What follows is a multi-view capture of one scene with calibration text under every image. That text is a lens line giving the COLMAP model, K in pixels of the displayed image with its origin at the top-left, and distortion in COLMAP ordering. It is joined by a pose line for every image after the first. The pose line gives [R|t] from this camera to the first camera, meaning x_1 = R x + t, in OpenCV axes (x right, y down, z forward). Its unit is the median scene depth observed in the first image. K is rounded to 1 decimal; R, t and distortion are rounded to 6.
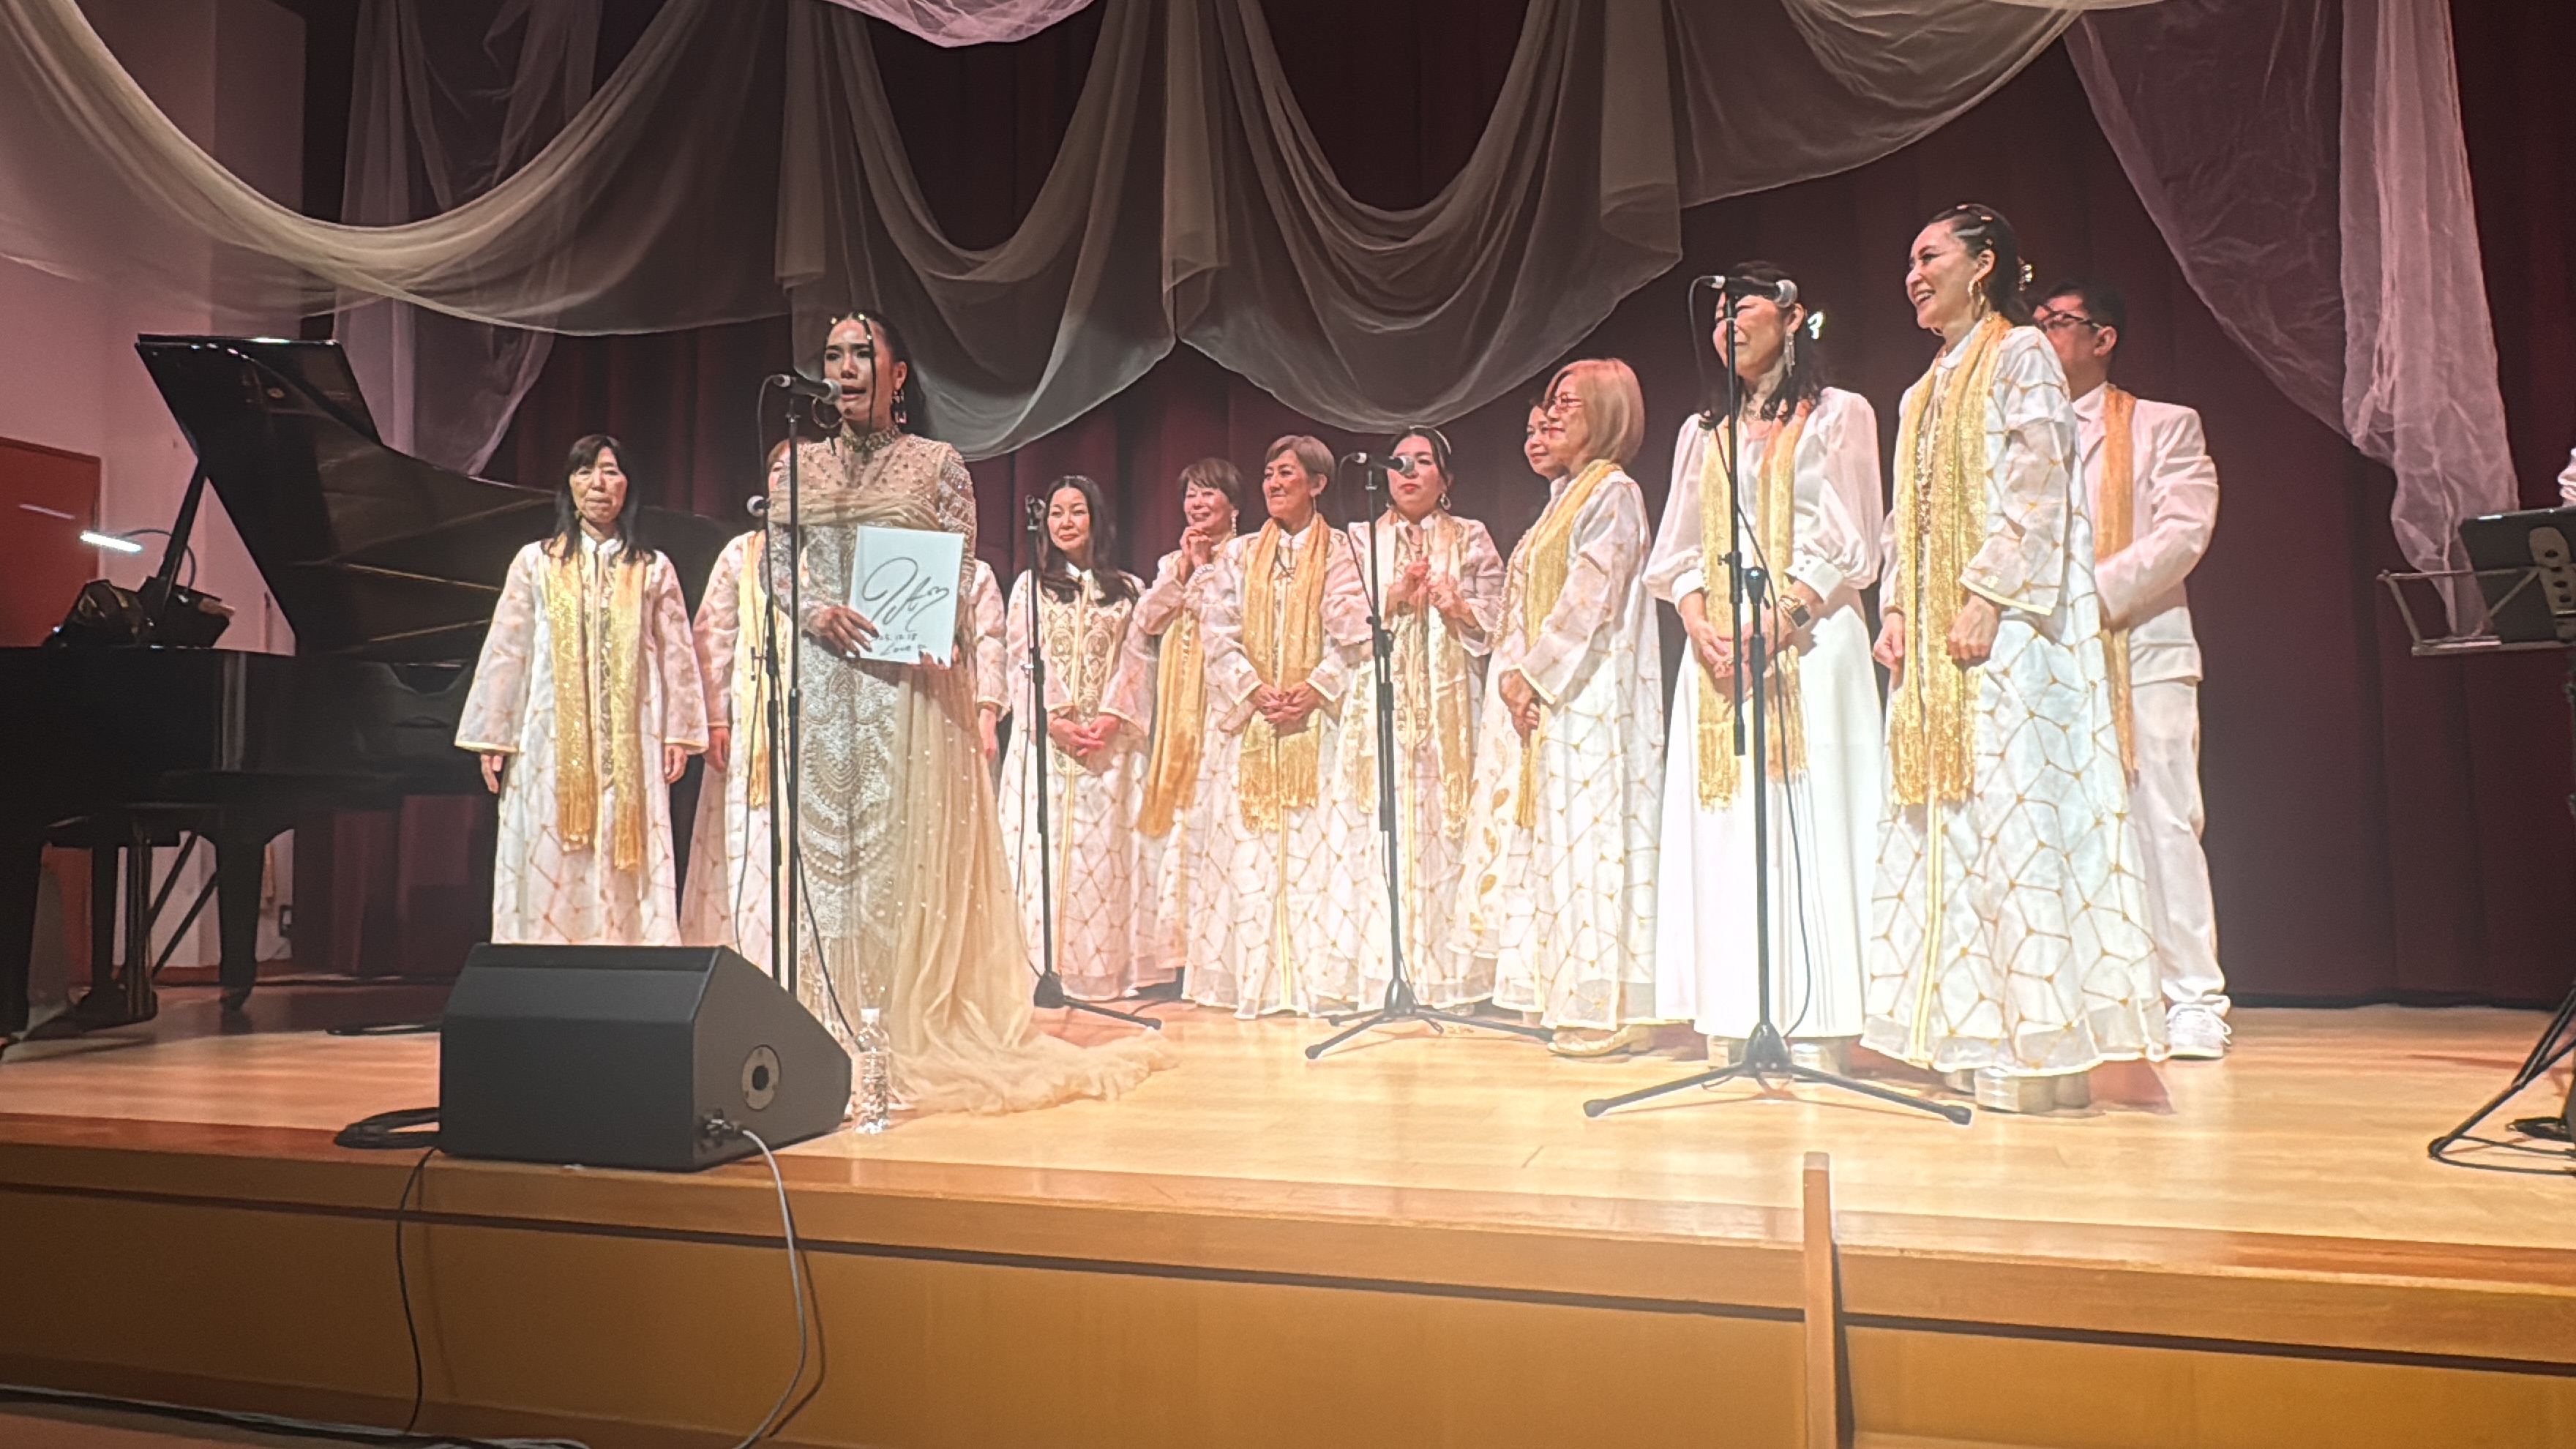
lens RADIAL K [[1856.7, 0, 1292.2], [0, 1856.7, 727.3], [0, 0, 1]] dist [-0.001698, -0.000474]
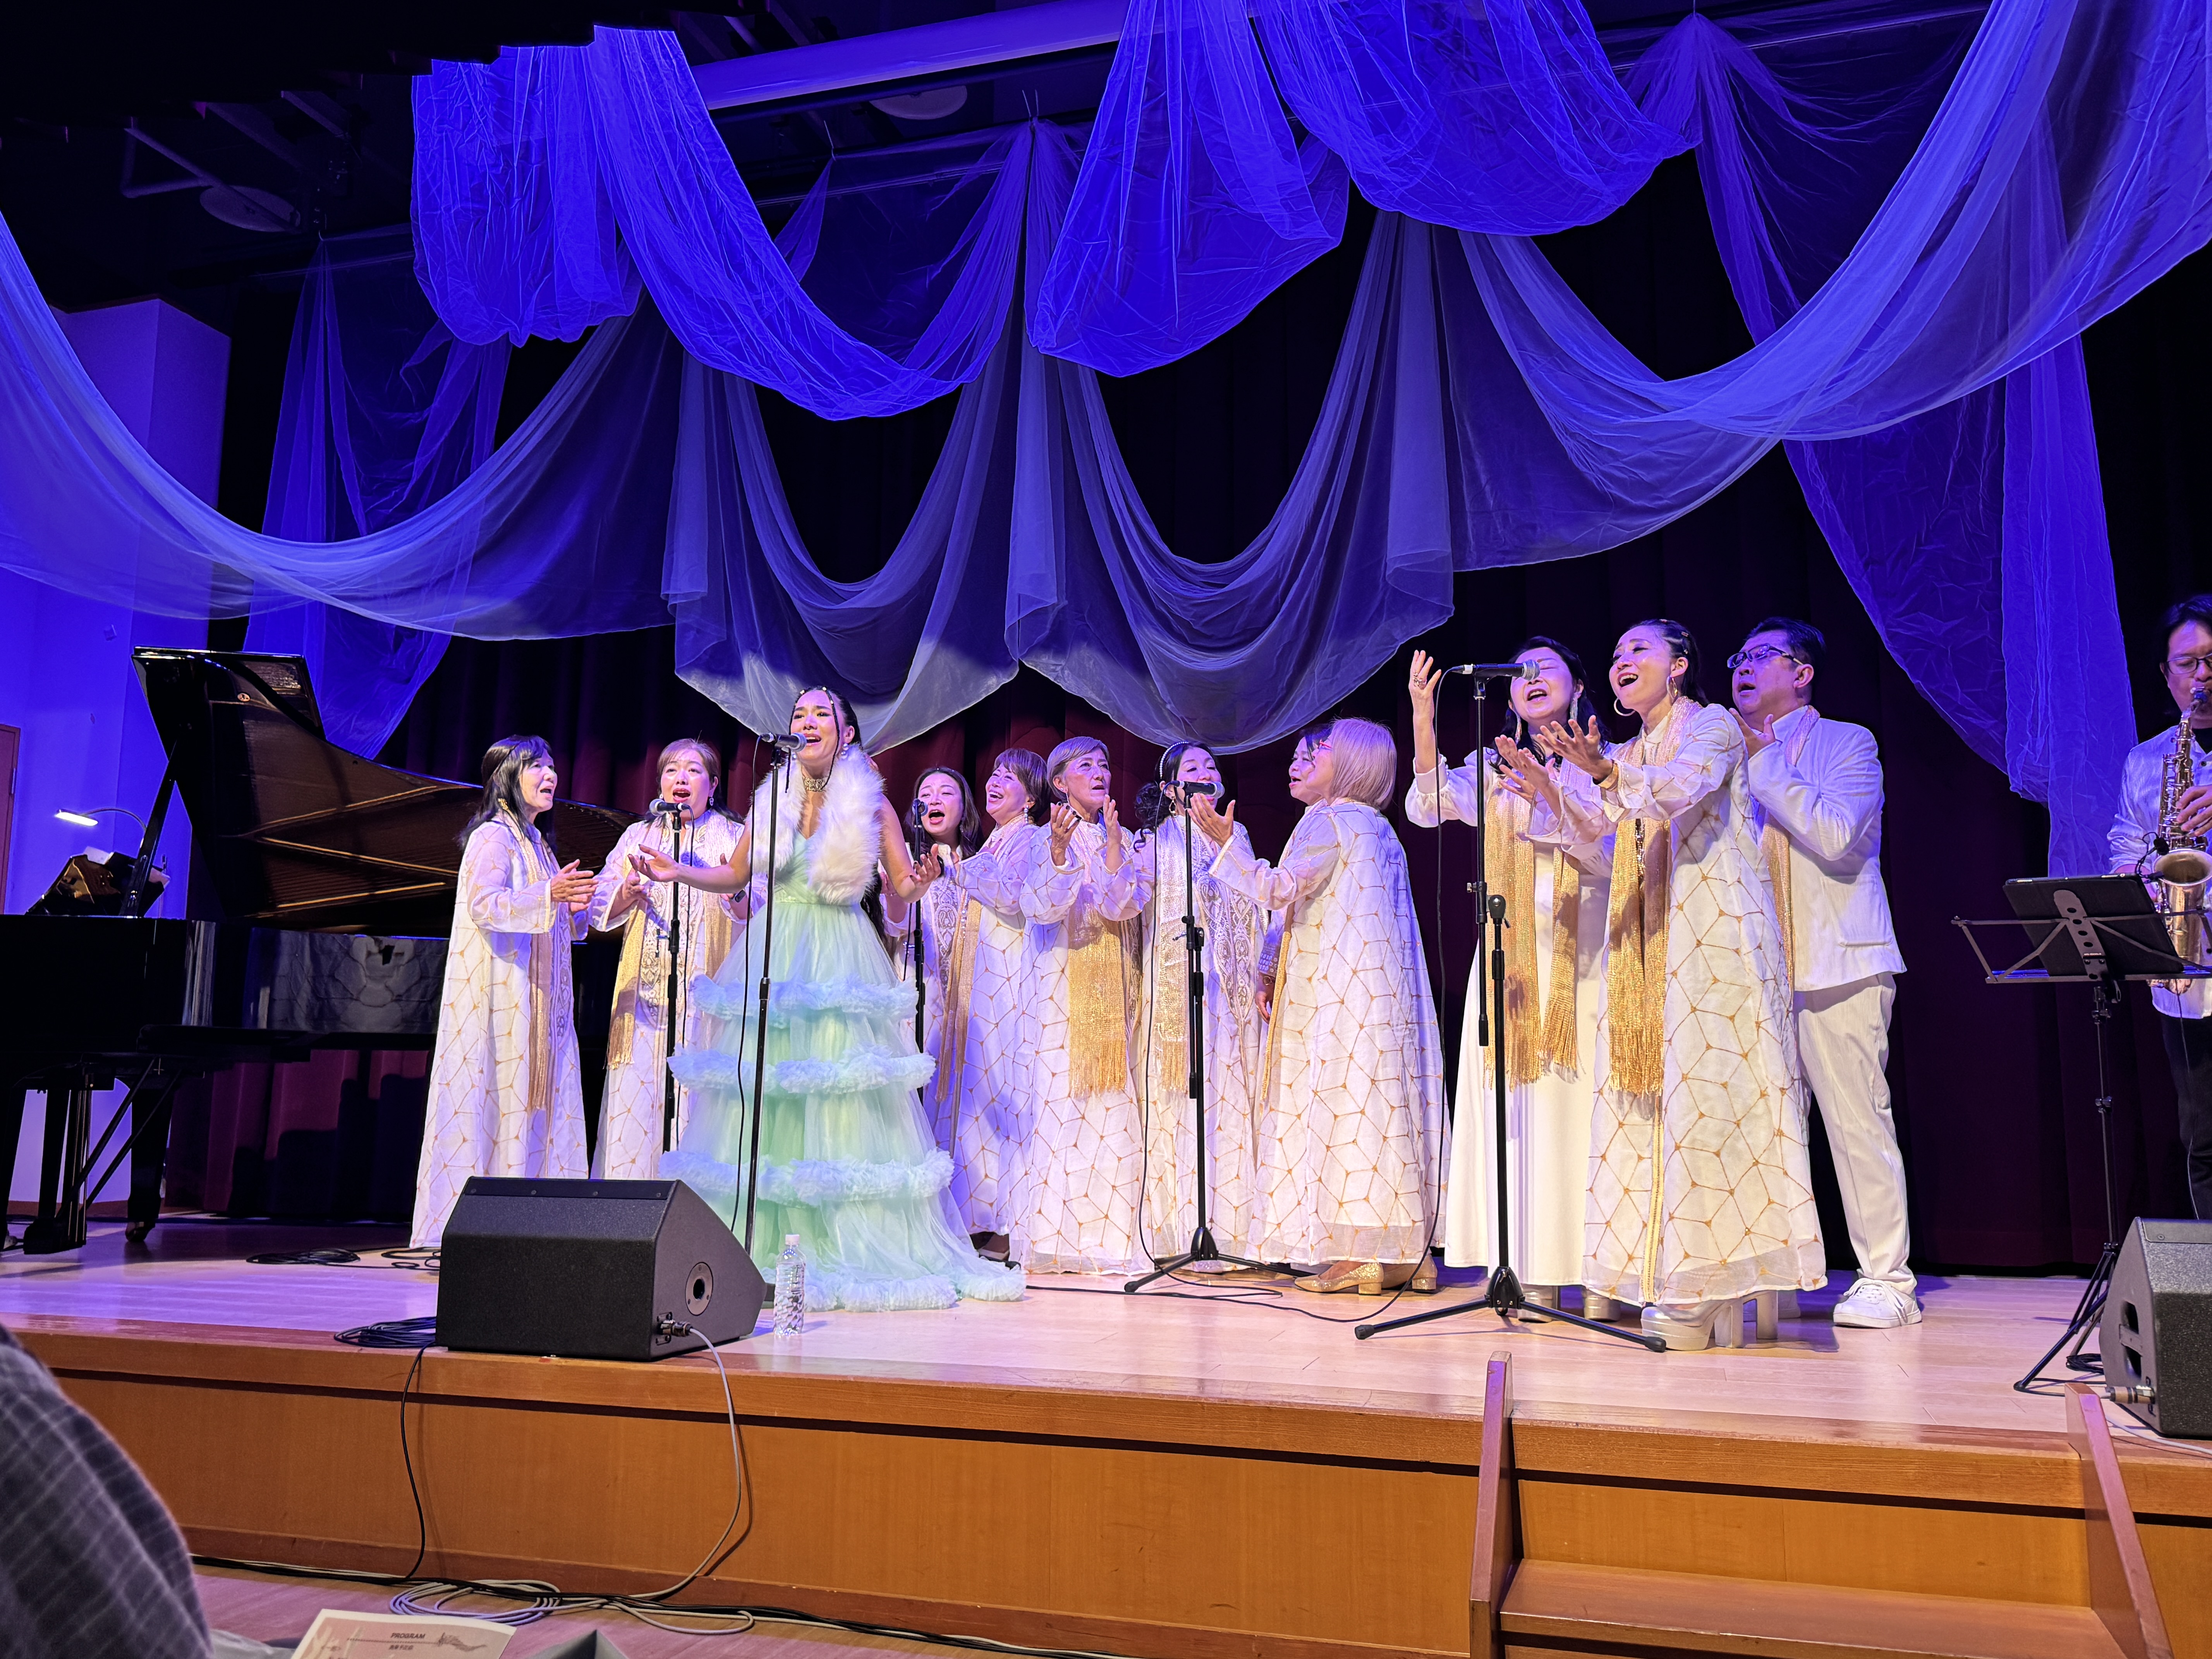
lens RADIAL K [[1761.5, 0, 1107.7], [0, 1761.5, 842.1], [0, 0, 1]] dist [0.109444, -0.177424]
pose [[0.999720, 0.023616, 0.001194, -0.008906], [-0.023424, 0.995962, -0.086669, -0.007262], [-0.003235, 0.086617, 0.996236, -0.112519]]
